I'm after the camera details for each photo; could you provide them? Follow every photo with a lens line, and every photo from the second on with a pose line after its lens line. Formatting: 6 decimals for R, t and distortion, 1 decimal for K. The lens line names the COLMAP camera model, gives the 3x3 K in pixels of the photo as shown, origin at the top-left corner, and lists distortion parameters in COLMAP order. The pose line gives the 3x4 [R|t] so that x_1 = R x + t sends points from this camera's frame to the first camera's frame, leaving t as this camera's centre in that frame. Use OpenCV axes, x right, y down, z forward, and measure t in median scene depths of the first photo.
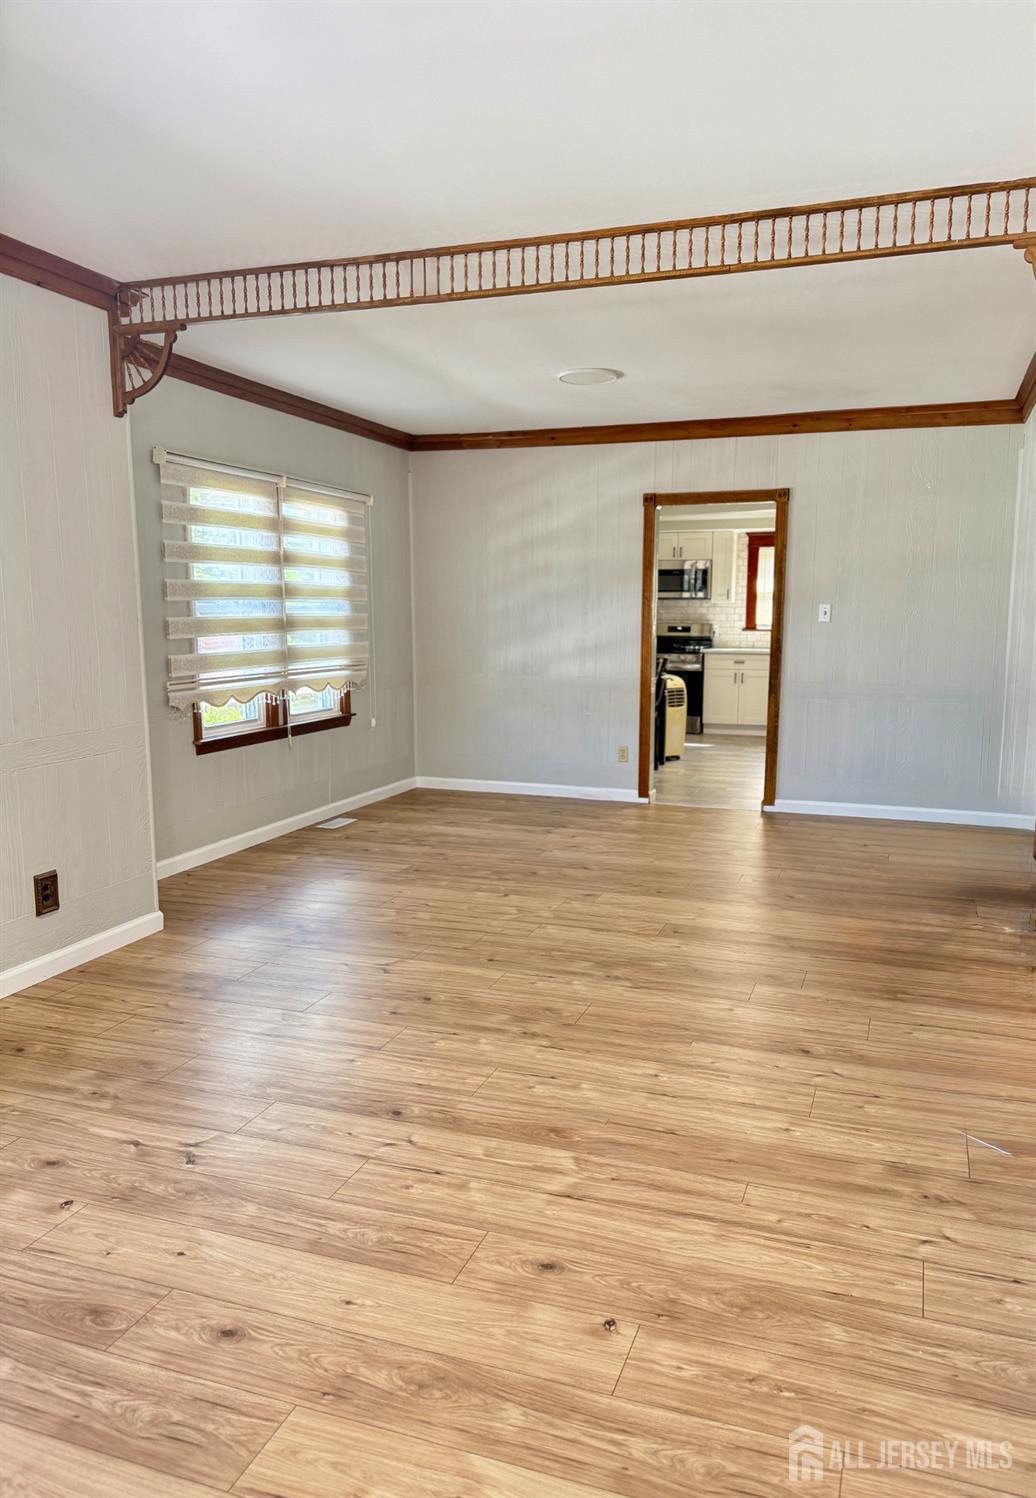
lens RADIAL K [[1056.1, 0, 568.2], [0, 1056.1, 752.7], [0, 0, 1]] dist [0.039212, -0.031141]
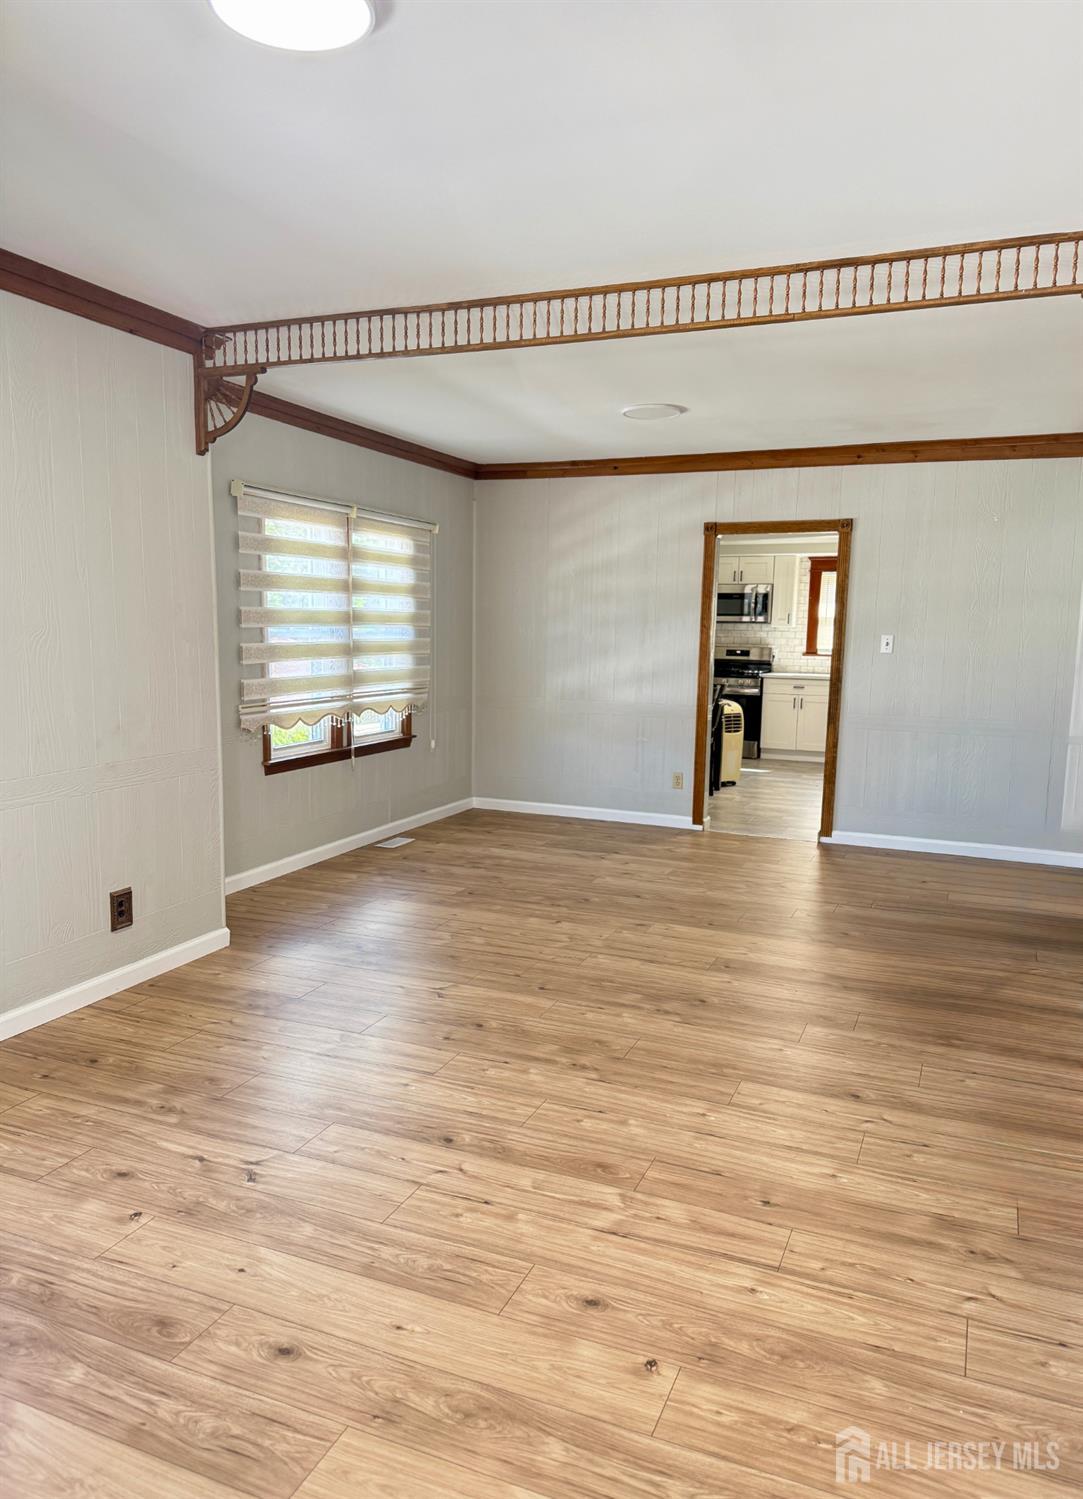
lens RADIAL K [[1056.9, 0, 556.3], [0, 1056.9, 753.5], [0, 0, 1]] dist [0.042909, -0.035195]
pose [[0.997673, 0.022363, -0.064403, 0.000560], [-0.023208, 0.999654, -0.012406, -0.017871], [0.064104, 0.013872, 0.997847, -0.018491]]
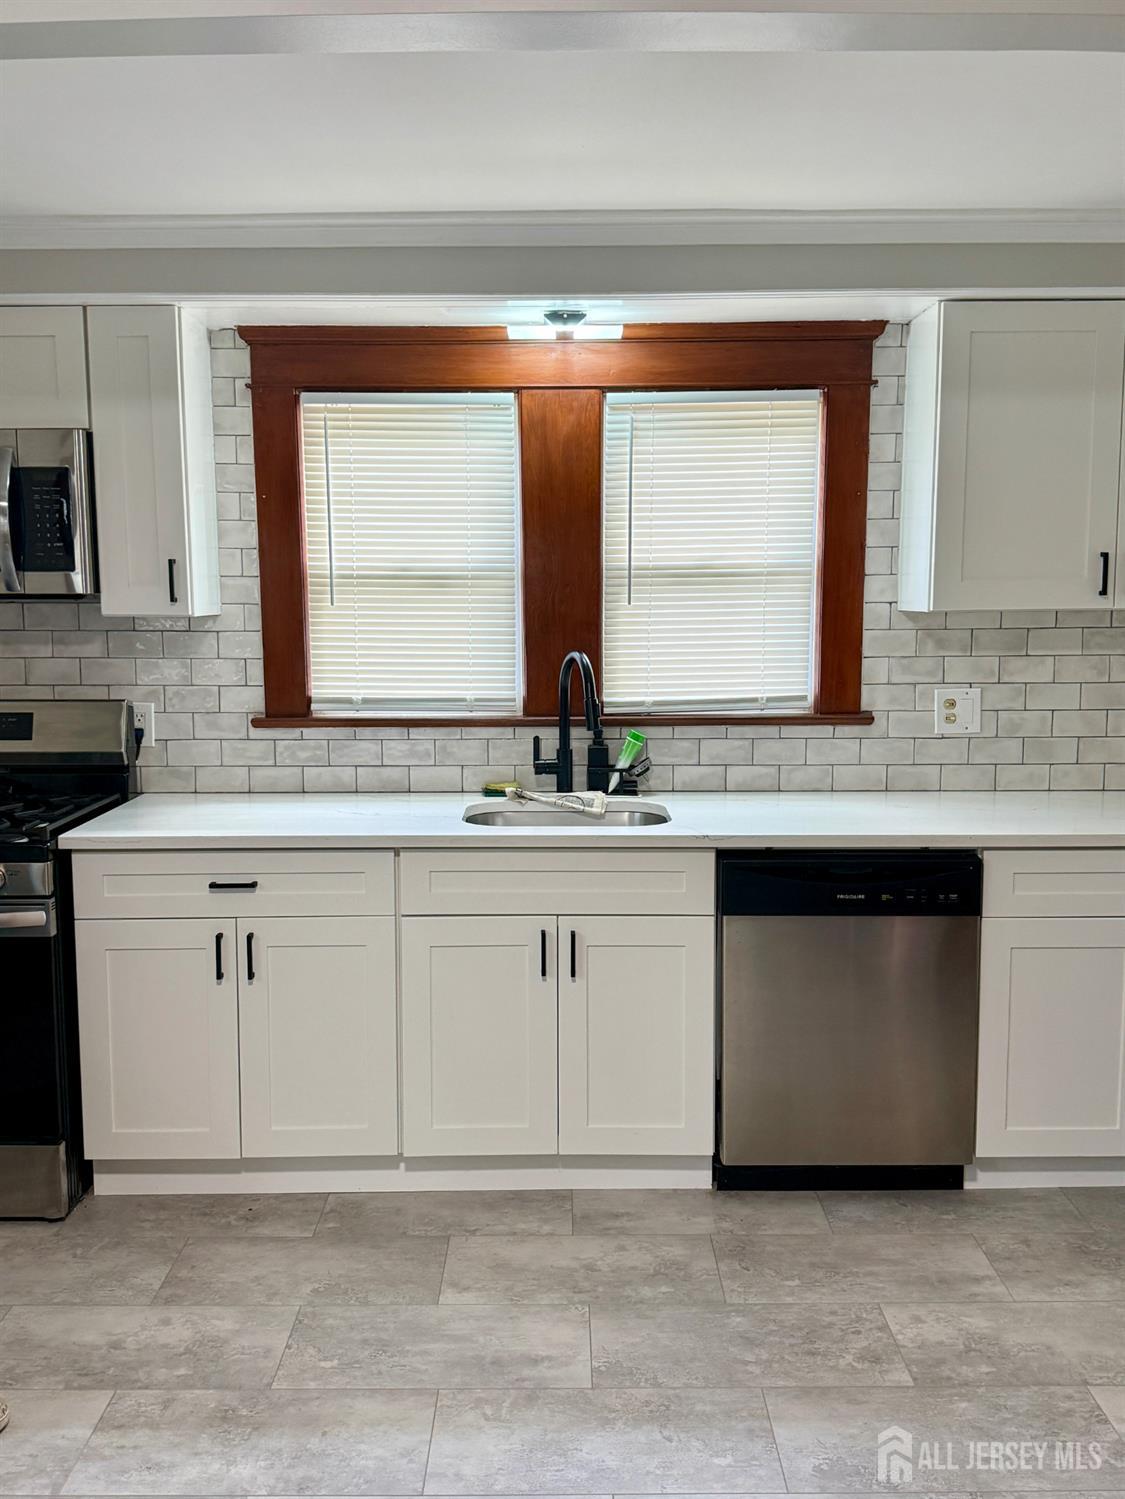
lens RADIAL K [[1330.0, 0, 557.2], [0, 1330.0, 743.8], [0, 0, 1]] dist [0.046756, -0.077563]
pose [[0.948594, -0.050745, 0.312400, 0.417252], [0.055923, 0.998406, -0.007631, -0.324999], [-0.311515, 0.024709, 0.949920, 2.109089]]
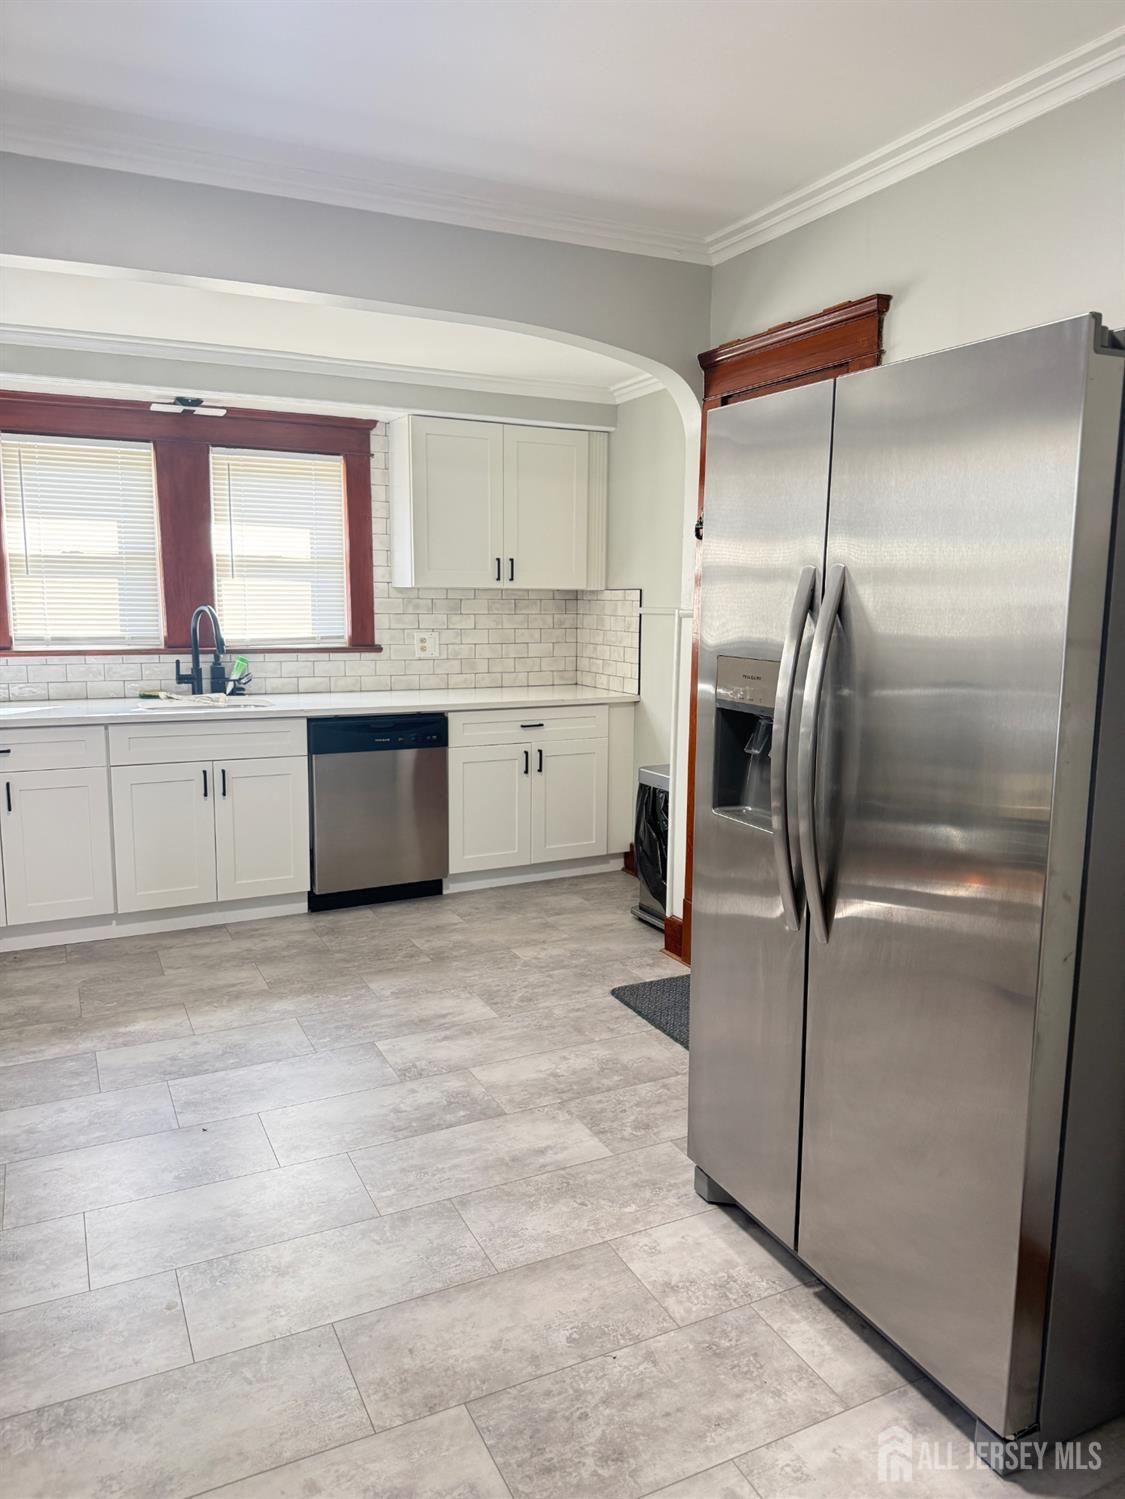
lens RADIAL K [[1058.1, 0, 574.7], [0, 1058.1, 753.9], [0, 0, 1]] dist [0.046195, -0.046448]
pose [[0.701623, -0.106716, 0.704511, 0.141042], [0.087050, 0.994153, 0.063897, -0.268797], [-0.707211, 0.016496, 0.706810, 1.823852]]
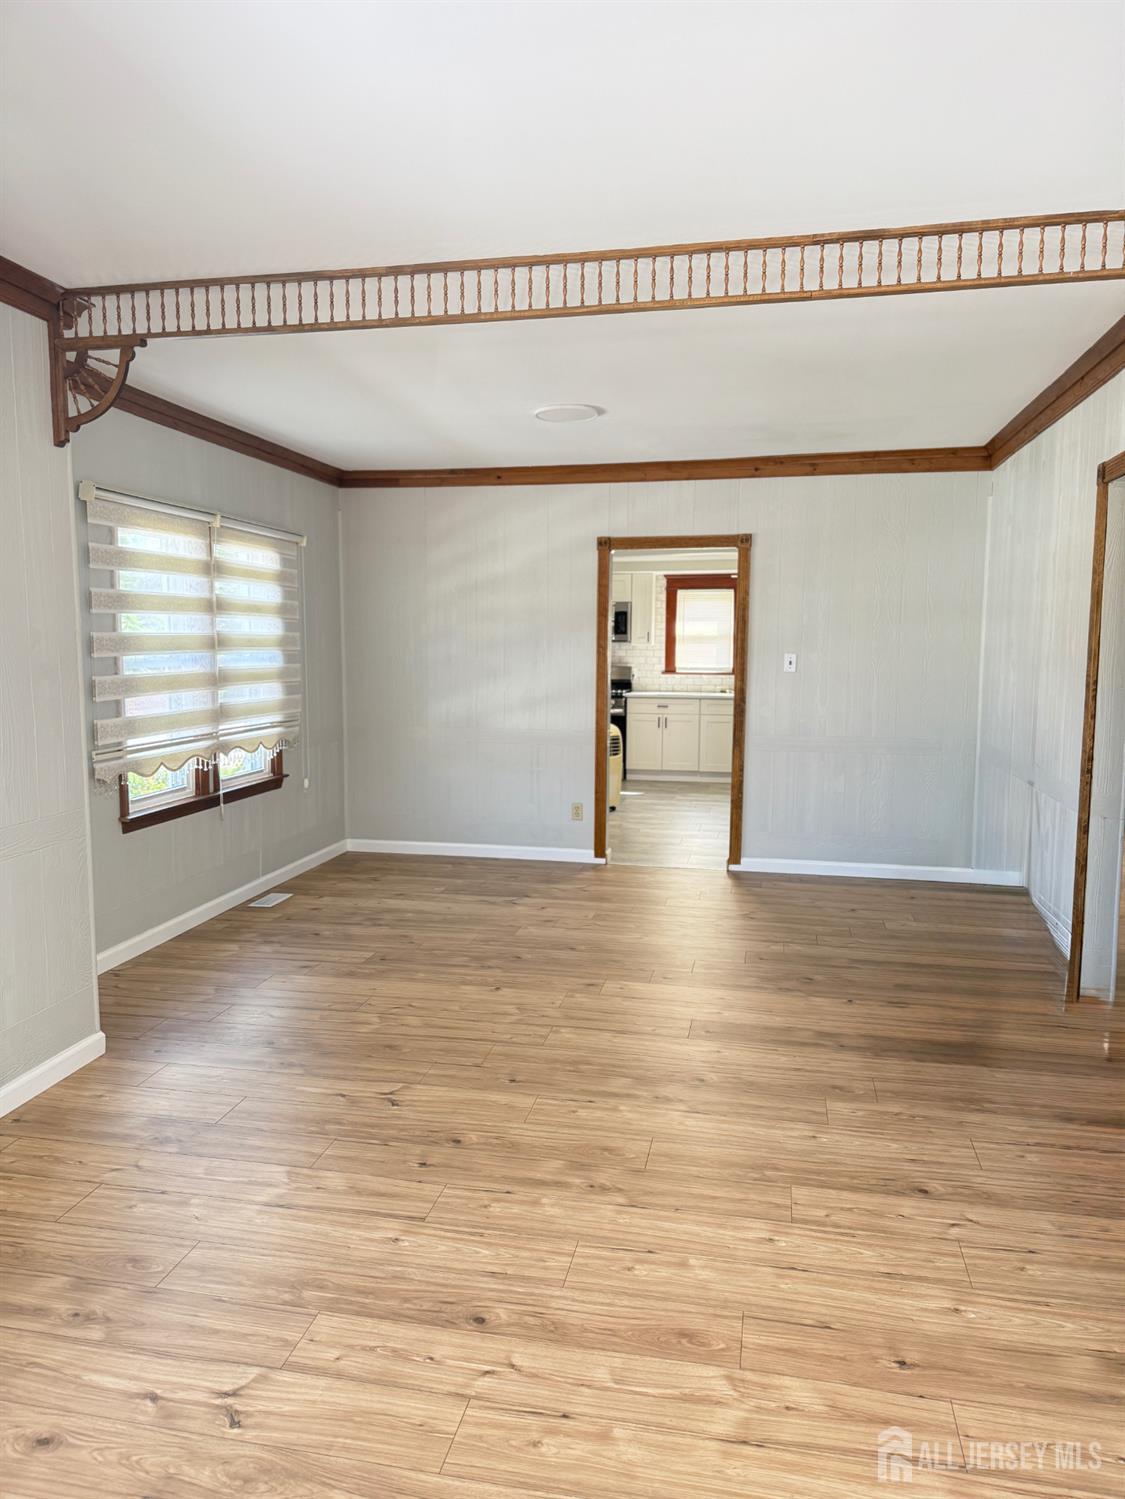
lens RADIAL K [[1058.1, 0, 558.6], [0, 1058.1, 750.4], [0, 0, 1]] dist [0.046195, -0.046448]
pose [[0.993118, -0.012998, 0.116391, -0.138976], [0.016946, 0.999312, -0.032994, -0.043685], [-0.115882, 0.034739, 0.992655, 0.133883]]
